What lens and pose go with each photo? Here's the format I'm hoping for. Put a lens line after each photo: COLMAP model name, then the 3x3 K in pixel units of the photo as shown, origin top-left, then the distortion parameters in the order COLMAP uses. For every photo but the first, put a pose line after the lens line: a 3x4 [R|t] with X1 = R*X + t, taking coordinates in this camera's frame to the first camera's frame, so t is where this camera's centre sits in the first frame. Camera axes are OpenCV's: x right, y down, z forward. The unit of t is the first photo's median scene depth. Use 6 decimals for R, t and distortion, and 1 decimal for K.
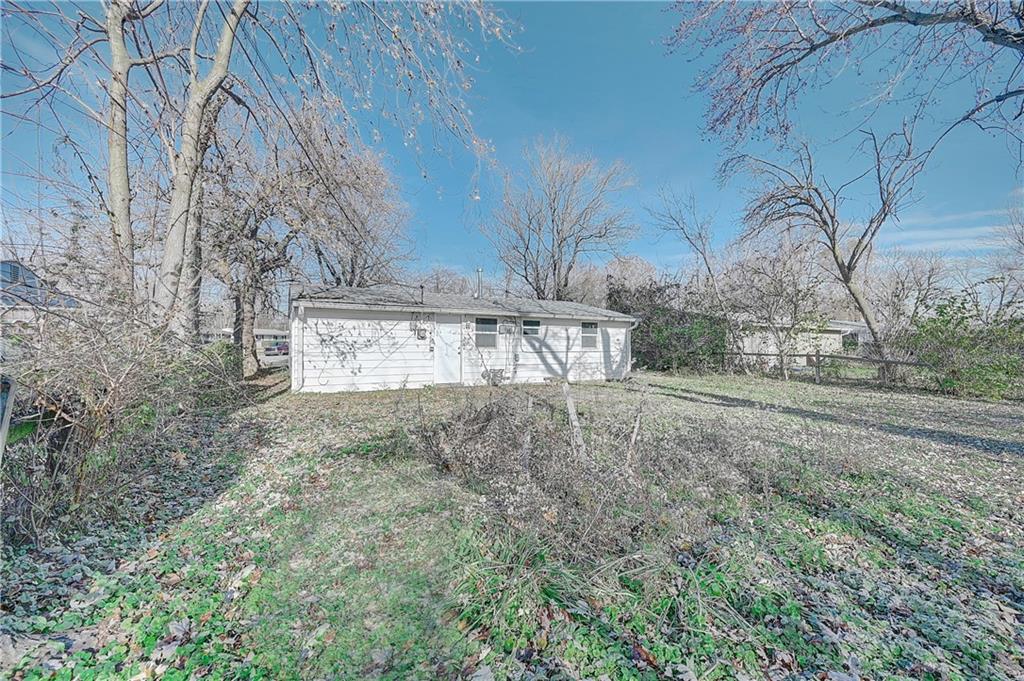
lens RADIAL K [[407.9, 0, 511.4], [0, 407.9, 339.4], [0, 0, 1]] dist [-0.003689, 0.000265]
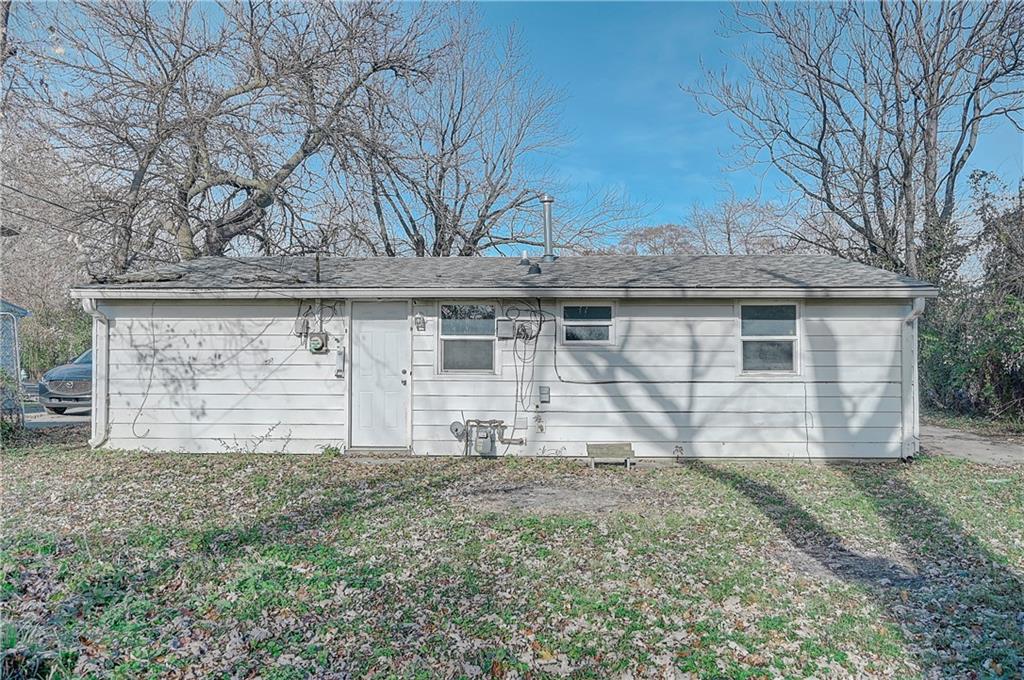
lens RADIAL K [[822.0, 0, 512.4], [0, 822.0, 347.1], [0, 0, 1]] dist [-0.012497, 0.009333]
pose [[0.847164, -0.011933, -0.531198, 0.433211], [0.008856, 0.999926, -0.008339, 0.002180], [0.531258, 0.002360, 0.847207, 0.251016]]
